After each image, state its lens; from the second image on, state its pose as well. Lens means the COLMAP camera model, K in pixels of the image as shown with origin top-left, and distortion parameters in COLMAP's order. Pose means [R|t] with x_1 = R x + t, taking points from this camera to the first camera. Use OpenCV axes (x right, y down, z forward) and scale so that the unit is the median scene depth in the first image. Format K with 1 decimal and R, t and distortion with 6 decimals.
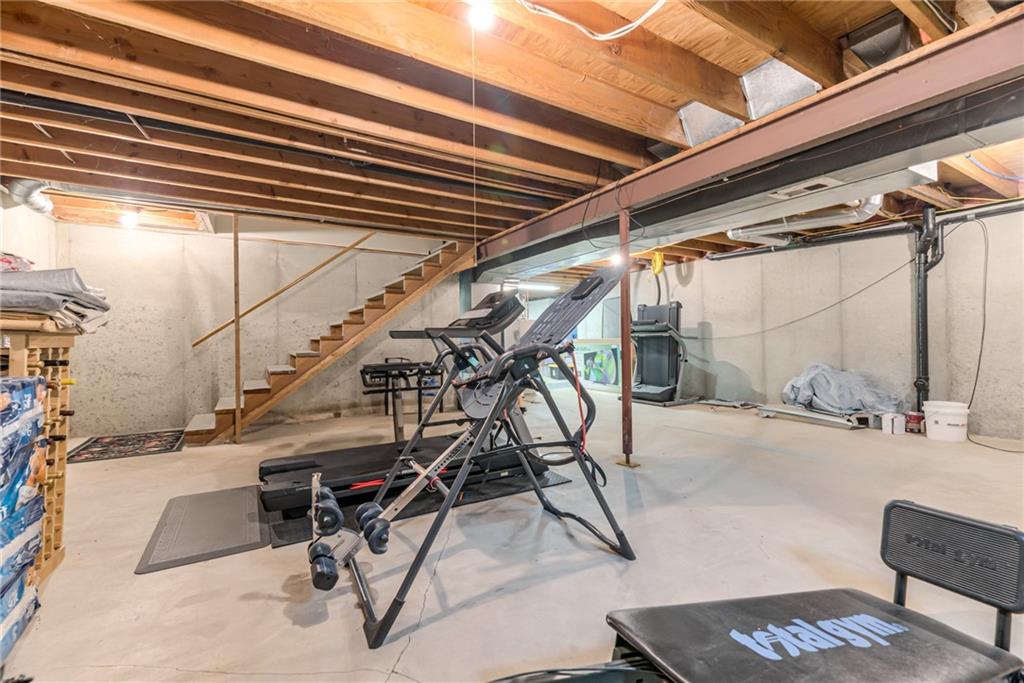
lens RADIAL K [[431.8, 0, 513.4], [0, 431.8, 338.6], [0, 0, 1]] dist [0.000769, 0.000033]
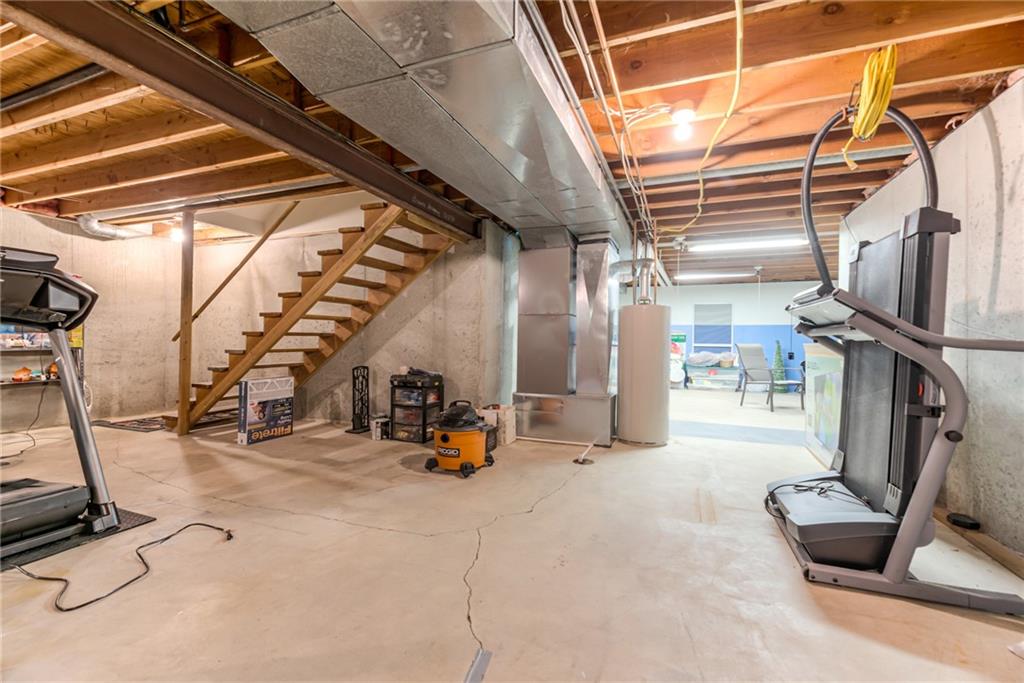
lens RADIAL K [[431.8, 0, 514.7], [0, 431.8, 341.8], [0, 0, 1]] dist [0.000769, 0.000033]
pose [[0.623398, 0.017862, -0.781700, 0.438407], [-0.017503, 0.999807, 0.008887, -0.001059], [0.781708, 0.008142, 0.623591, 0.655438]]
